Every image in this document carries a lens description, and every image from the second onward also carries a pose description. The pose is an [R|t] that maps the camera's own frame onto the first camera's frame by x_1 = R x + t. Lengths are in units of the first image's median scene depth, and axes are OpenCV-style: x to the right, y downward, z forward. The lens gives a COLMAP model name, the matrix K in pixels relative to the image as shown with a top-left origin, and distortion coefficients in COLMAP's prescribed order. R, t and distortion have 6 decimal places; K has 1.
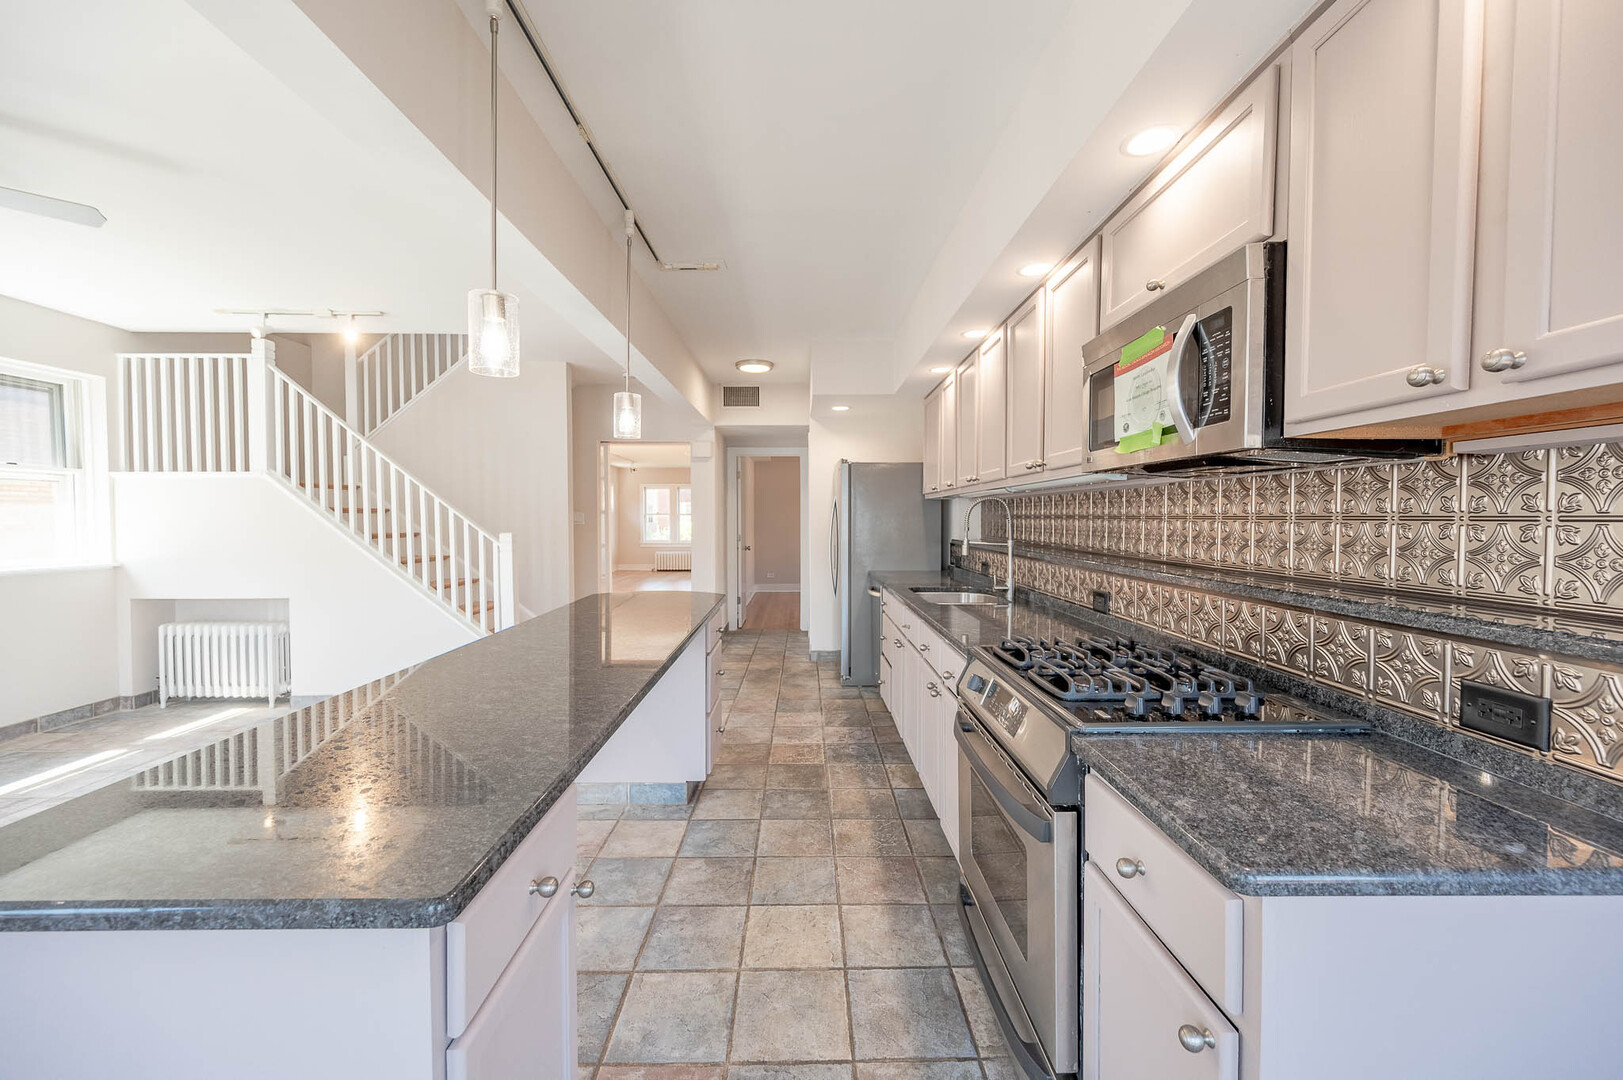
lens RADIAL K [[648.1, 0, 815.8], [0, 648.1, 533.9], [0, 0, 1]] dist [0.001303, -0.001116]
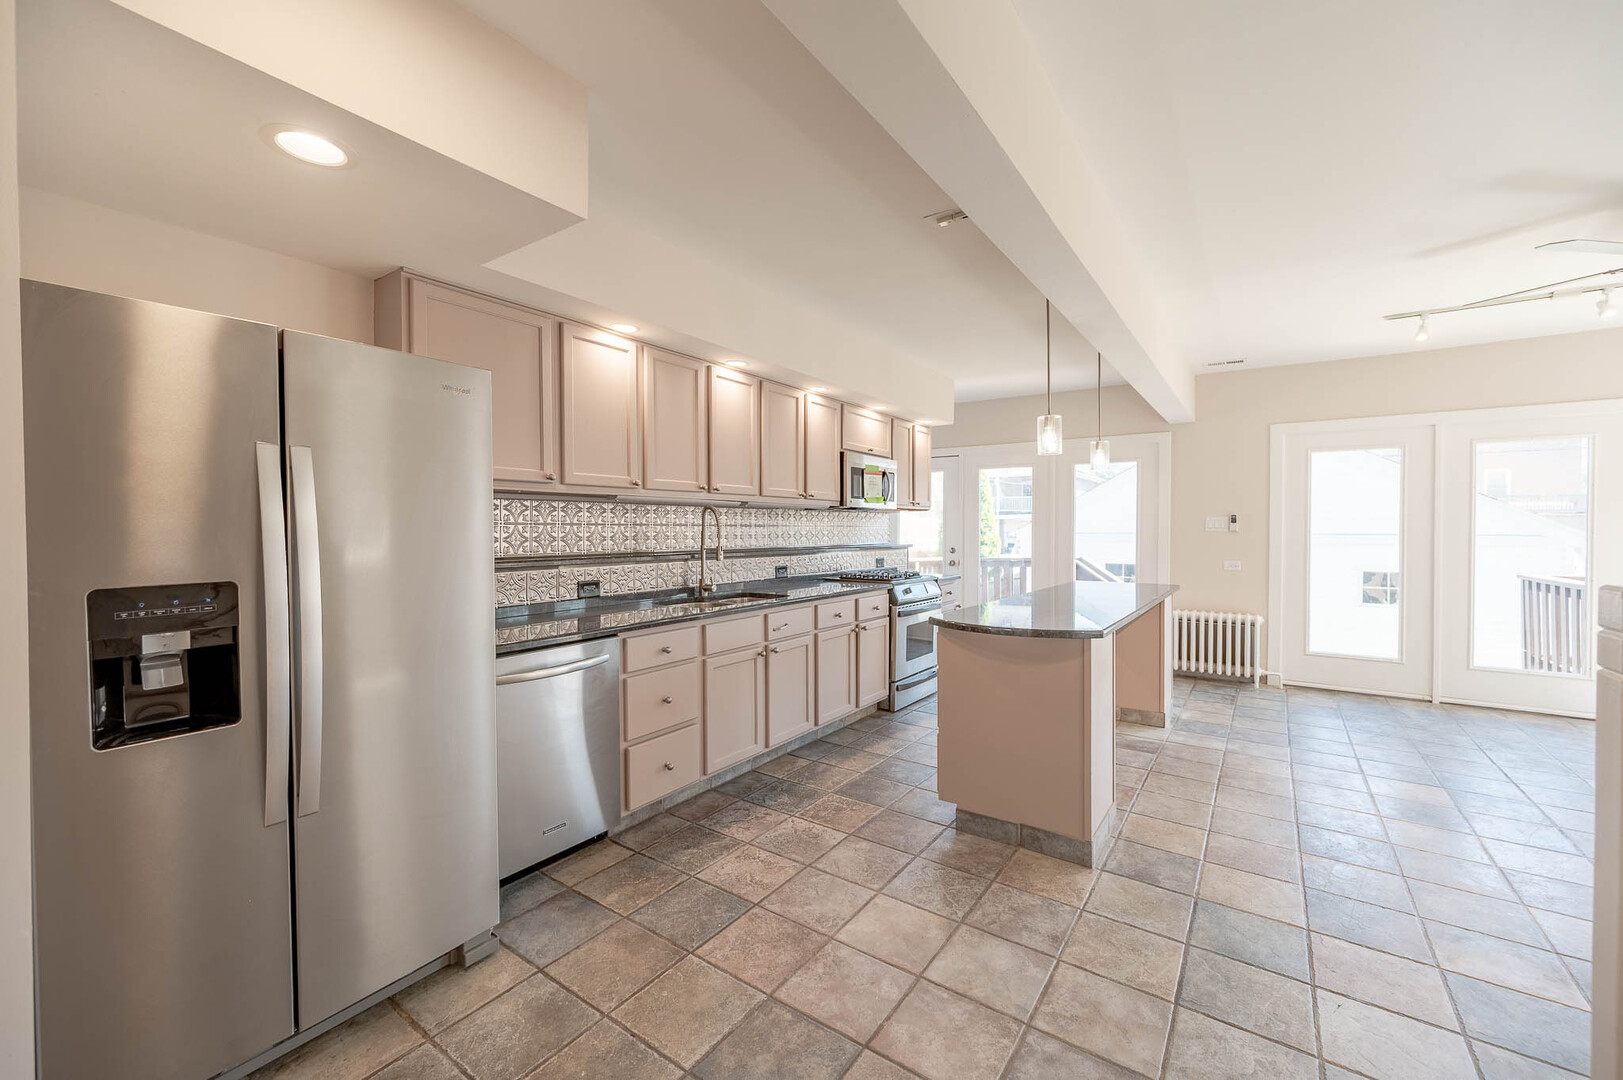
lens RADIAL K [[648.1, 0, 819.2], [0, 648.1, 535.1], [0, 0, 1]] dist [0.001303, -0.001116]
pose [[-0.808289, -0.012323, 0.588657, -0.396580], [0.018028, 0.998794, 0.045663, -0.037806], [-0.588510, 0.047521, -0.807092, 1.361672]]
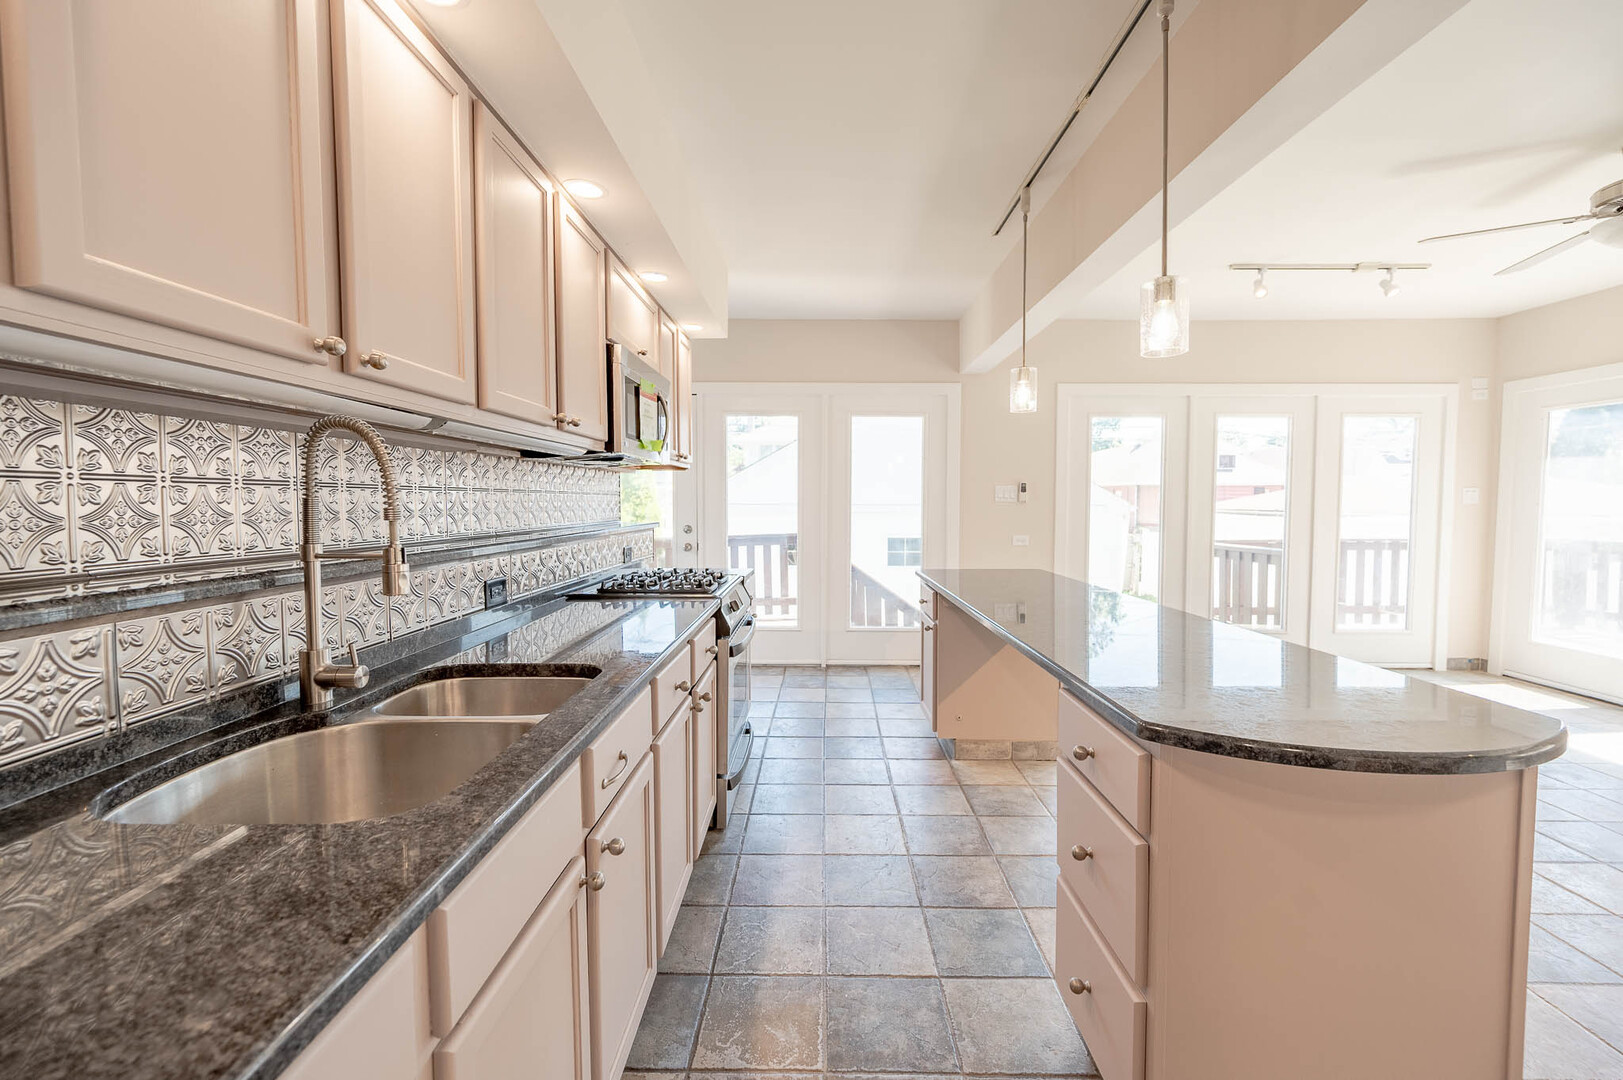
lens RADIAL K [[648.1, 0, 798.9], [0, 648.1, 533.3], [0, 0, 1]] dist [0.001303, -0.001116]
pose [[-0.999044, -0.009031, 0.042772, 0.015828], [-0.005191, 0.996013, 0.089052, -0.017938], [-0.043406, 0.088745, -0.995108, 1.021450]]
